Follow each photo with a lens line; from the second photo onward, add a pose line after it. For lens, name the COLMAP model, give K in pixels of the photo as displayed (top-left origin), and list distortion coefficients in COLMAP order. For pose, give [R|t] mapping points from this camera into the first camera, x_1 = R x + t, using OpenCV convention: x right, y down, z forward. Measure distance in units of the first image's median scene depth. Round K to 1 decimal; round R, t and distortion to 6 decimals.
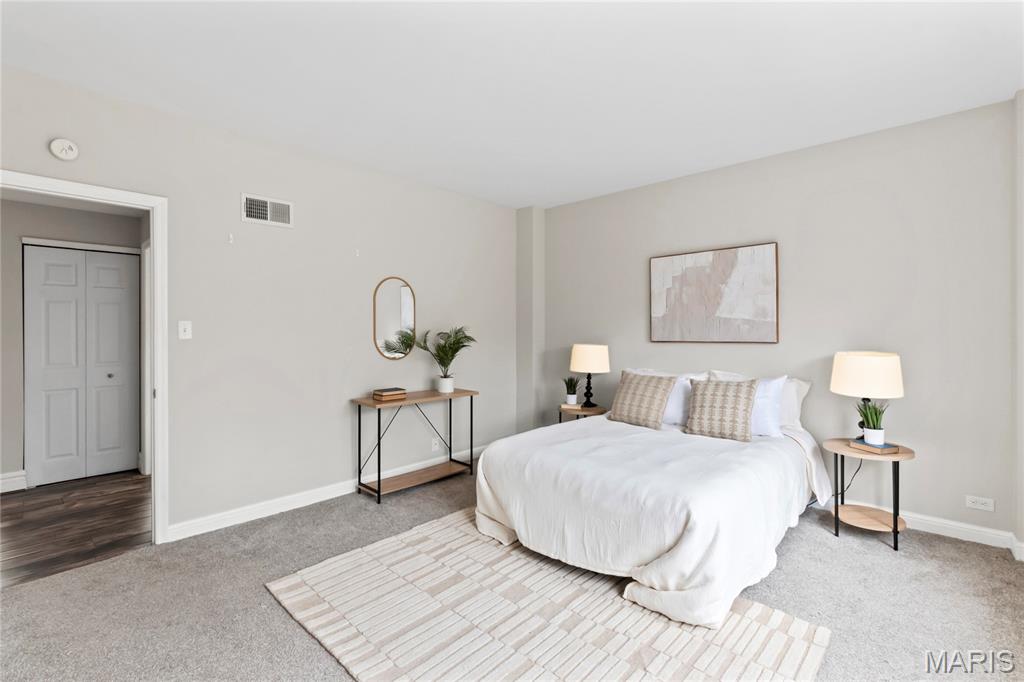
lens RADIAL K [[456.9, 0, 508.1], [0, 456.9, 330.2], [0, 0, 1]] dist [-0.000886, -0.000213]
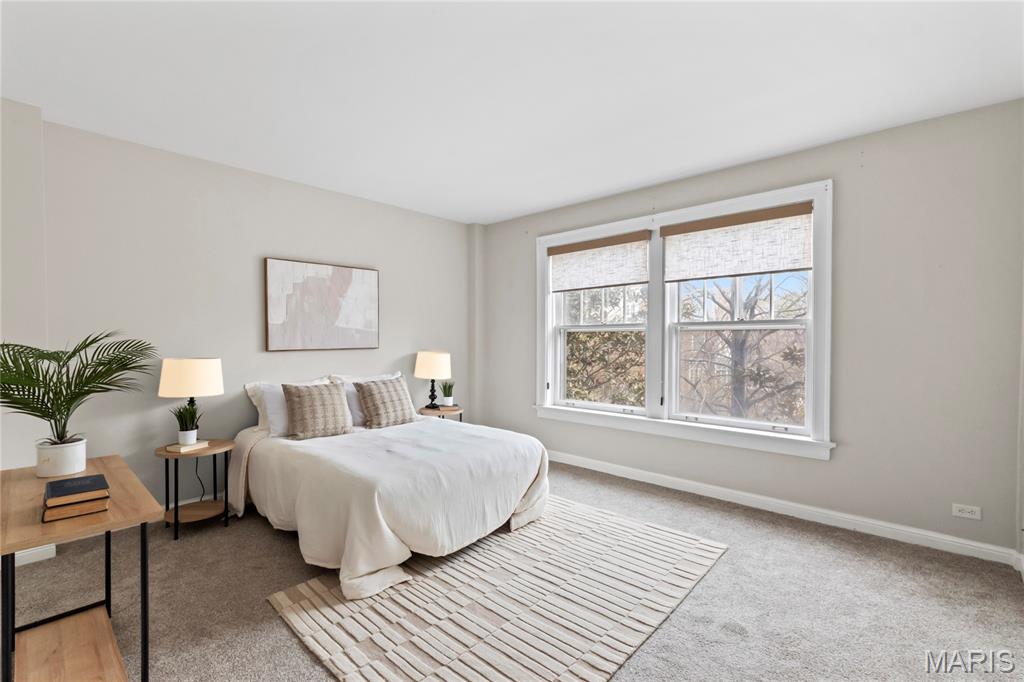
lens RADIAL K [[440.6, 0, 512.8], [0, 440.6, 346.0], [0, 0, 1]] dist [-0.000689, -0.000086]
pose [[-0.007057, -0.016411, 0.999840, -0.655351], [0.001419, 0.999864, 0.016421, 0.001611], [-0.999974, 0.001535, -0.007032, 0.616607]]
